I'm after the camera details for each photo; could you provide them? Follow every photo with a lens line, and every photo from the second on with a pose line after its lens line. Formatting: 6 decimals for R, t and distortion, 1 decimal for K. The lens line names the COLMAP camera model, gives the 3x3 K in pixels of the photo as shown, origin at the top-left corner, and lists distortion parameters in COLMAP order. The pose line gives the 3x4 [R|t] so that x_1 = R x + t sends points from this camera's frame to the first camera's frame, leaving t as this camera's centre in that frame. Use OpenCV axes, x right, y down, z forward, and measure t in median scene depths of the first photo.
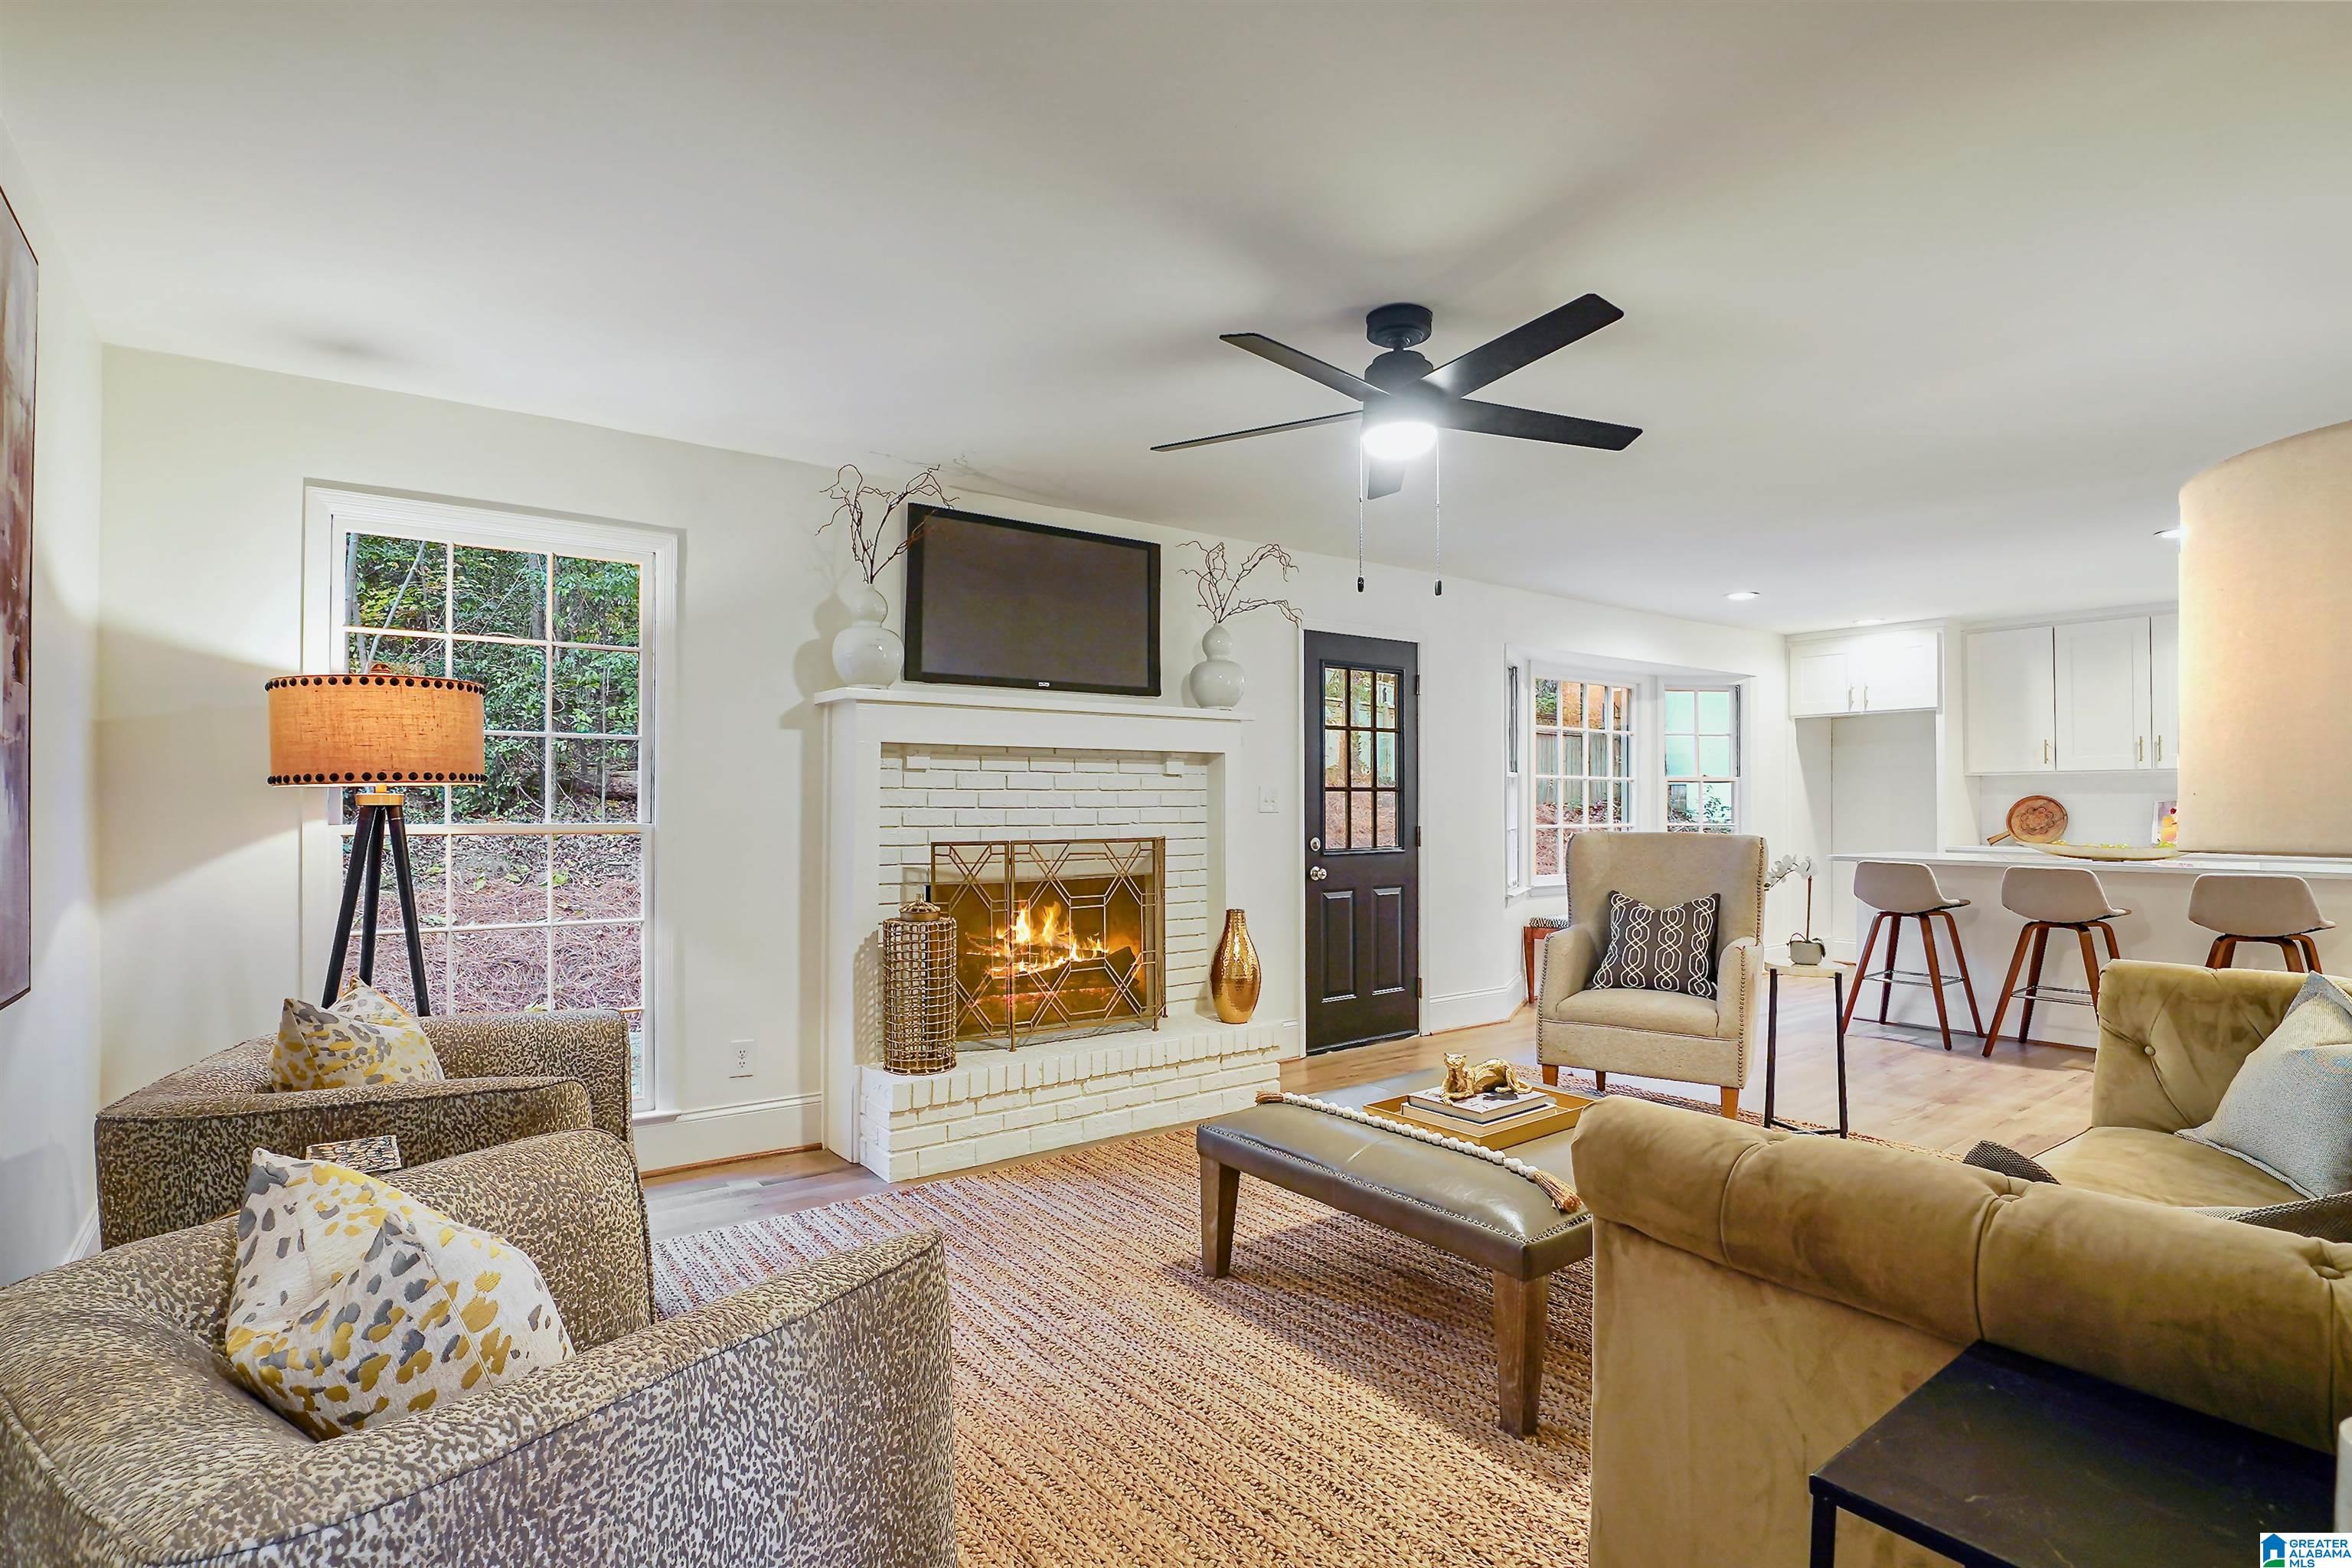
lens RADIAL K [[1163.1, 0, 1166.5], [0, 1163.1, 803.3], [0, 0, 1]] dist [-0.019049, 0.000008]
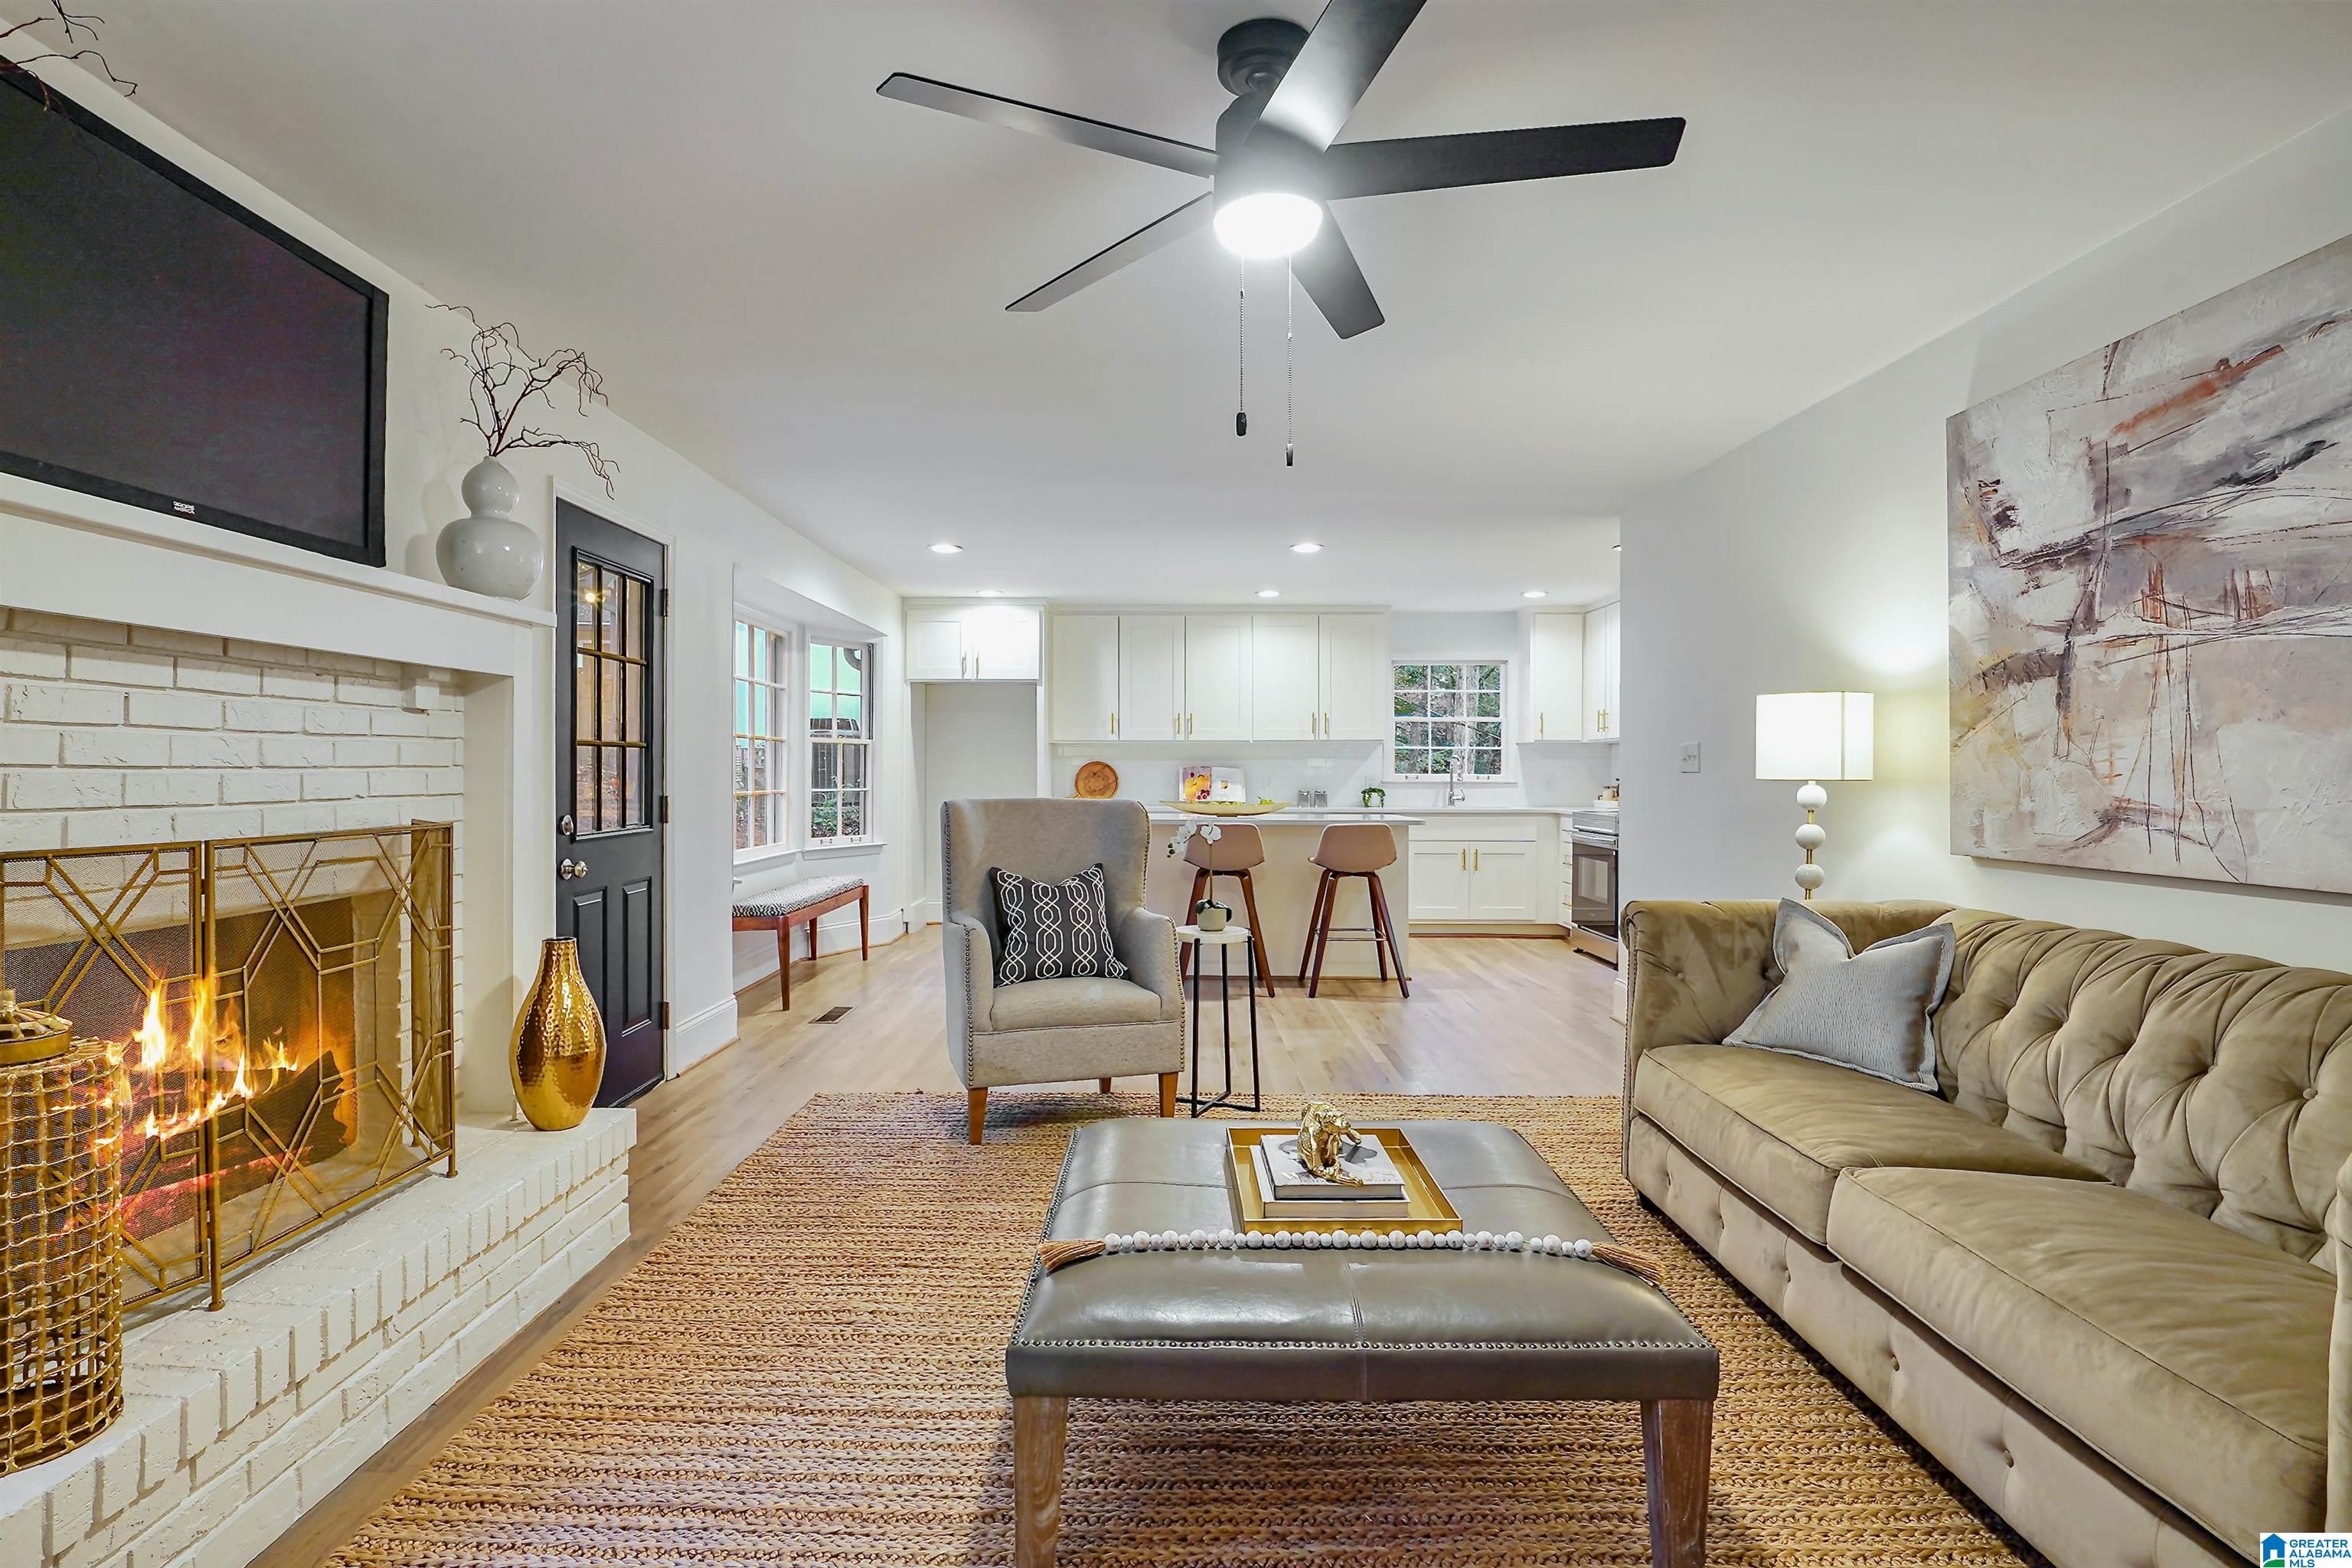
lens RADIAL K [[1174.2, 0, 1141.3], [0, 1174.2, 770.8], [0, 0, 1]] dist [-0.012330, -0.006166]
pose [[0.605946, 0.001570, 0.795504, -0.229088], [-0.003068, 0.999995, 0.000363, 0.003476], [-0.795500, -0.002660, 0.605948, 0.376625]]
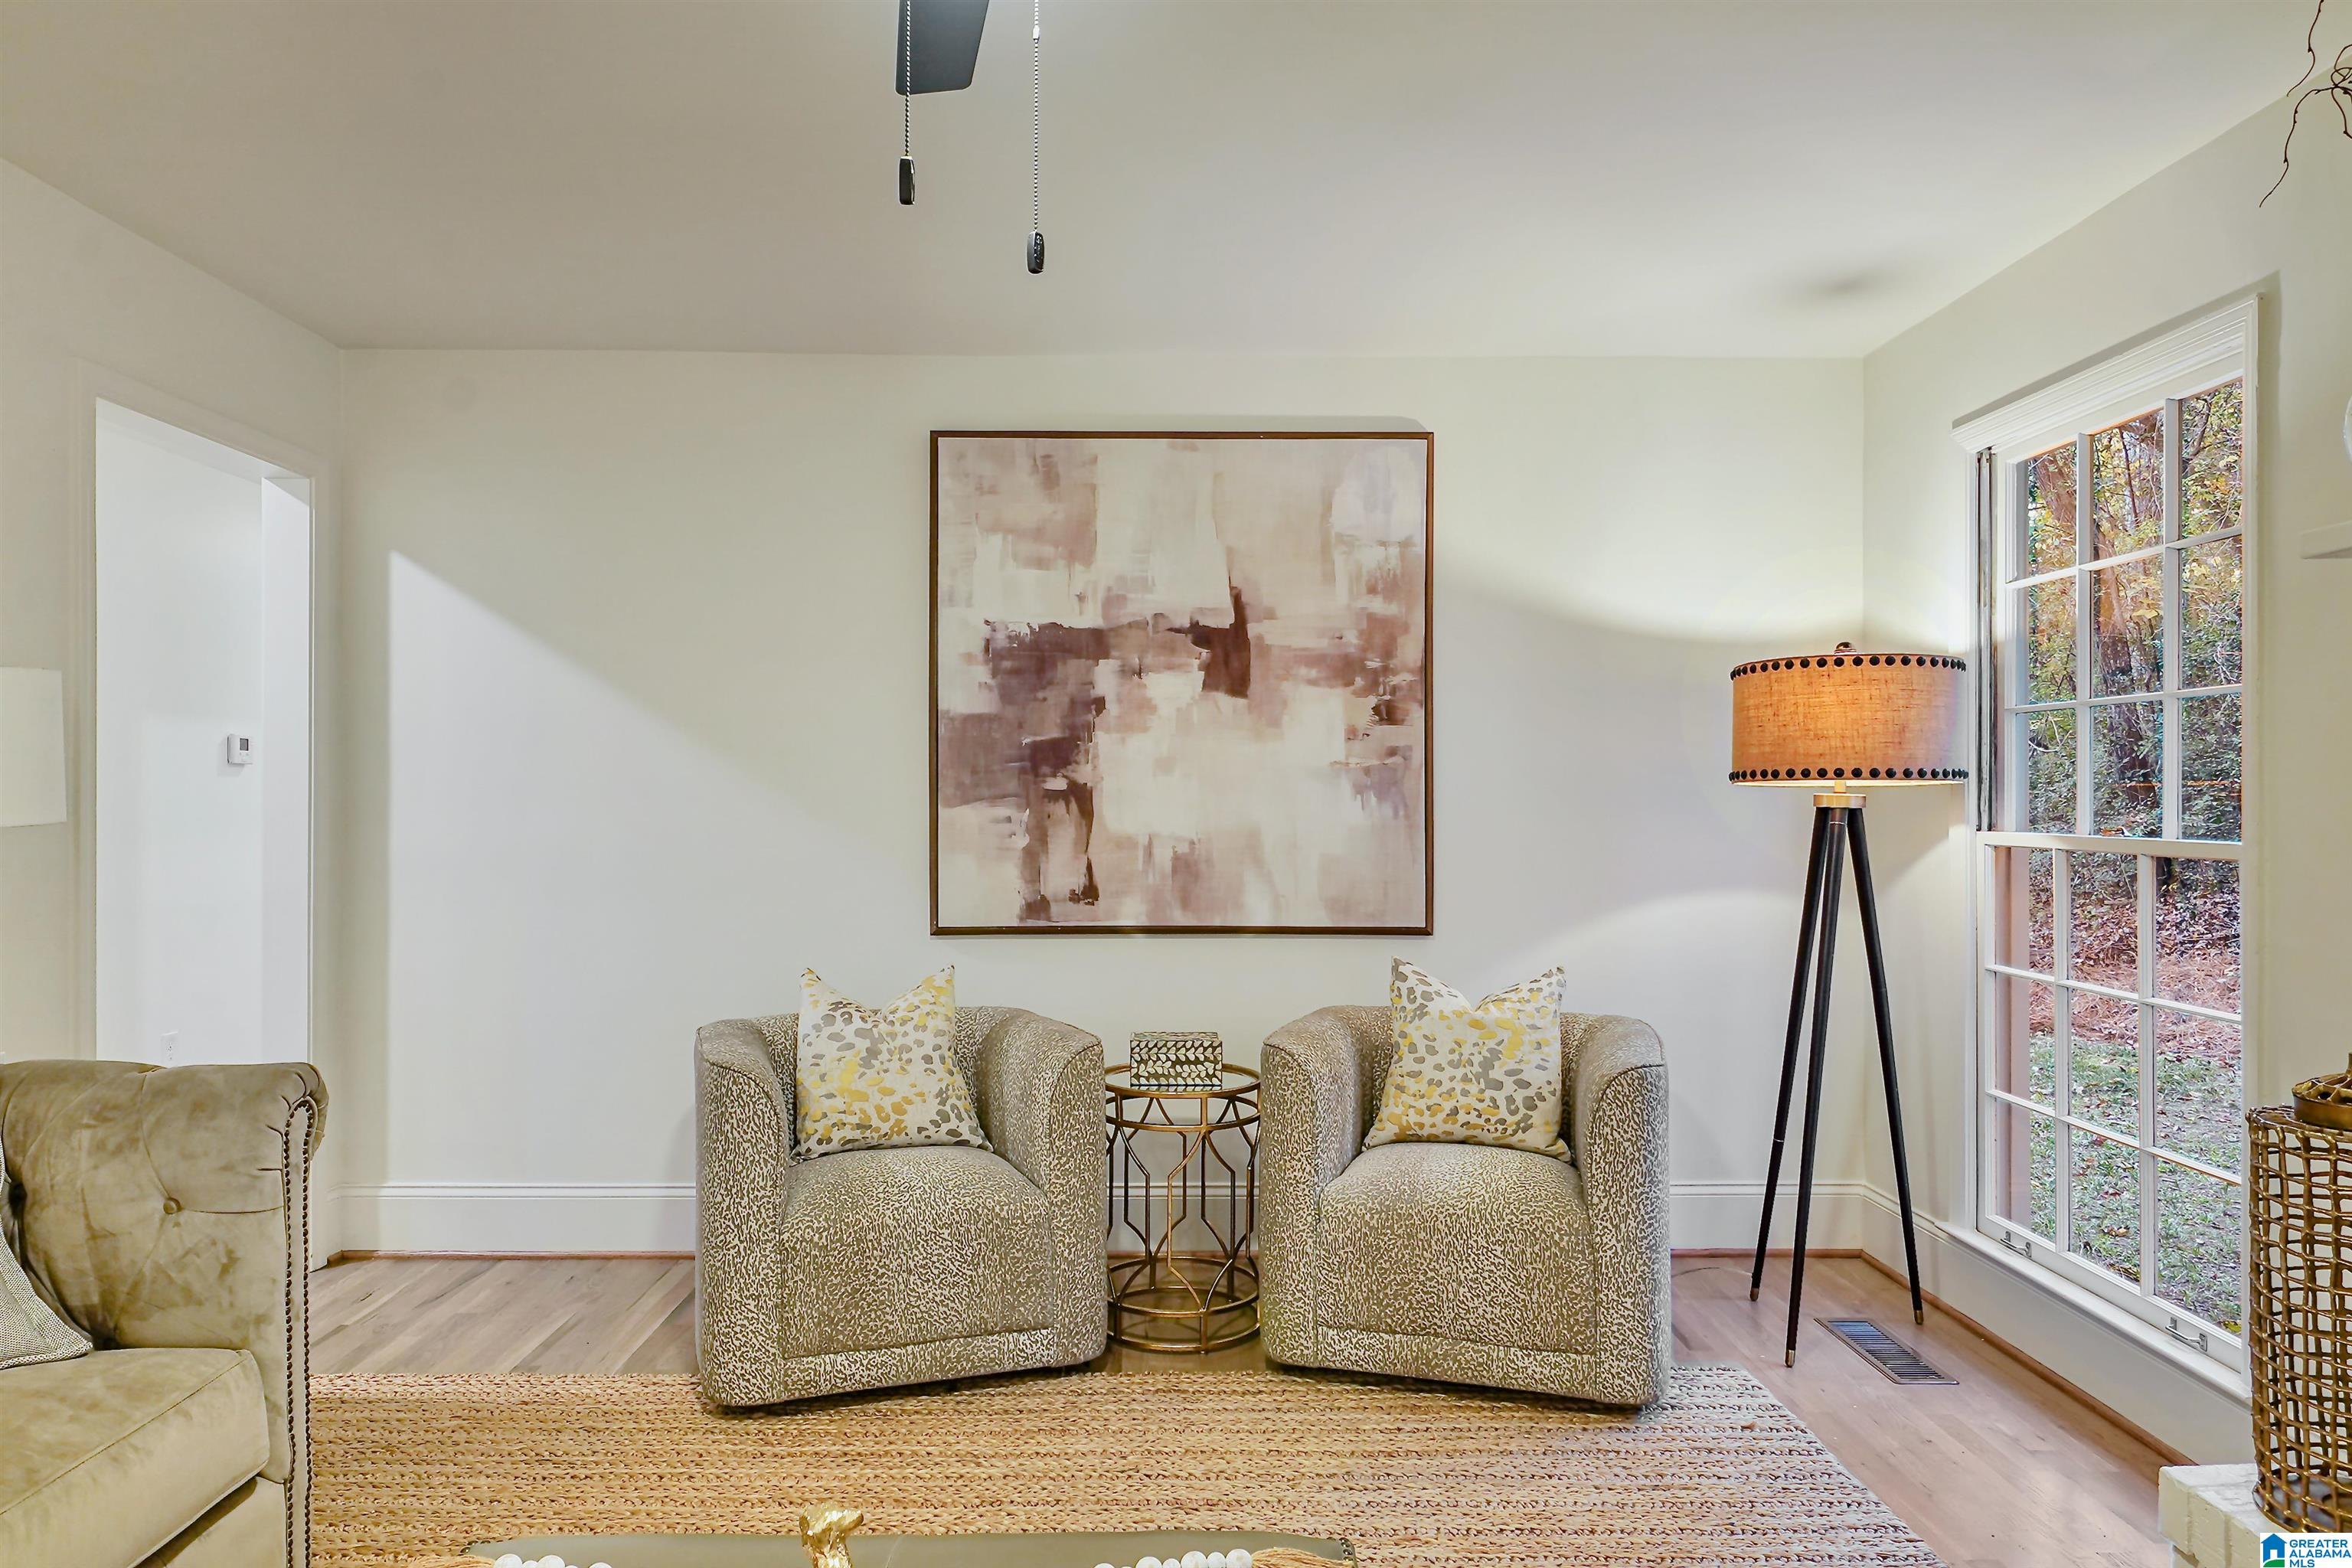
lens RADIAL K [[1483.4, 0, 1161.6], [0, 1483.4, 792.7], [0, 0, 1]] dist [0.011528, -0.003555]
pose [[-0.584693, -0.004944, -0.811240, 0.314233], [-0.001374, 0.999986, -0.005104, -0.002208], [0.811254, -0.001869, -0.584691, 0.773407]]
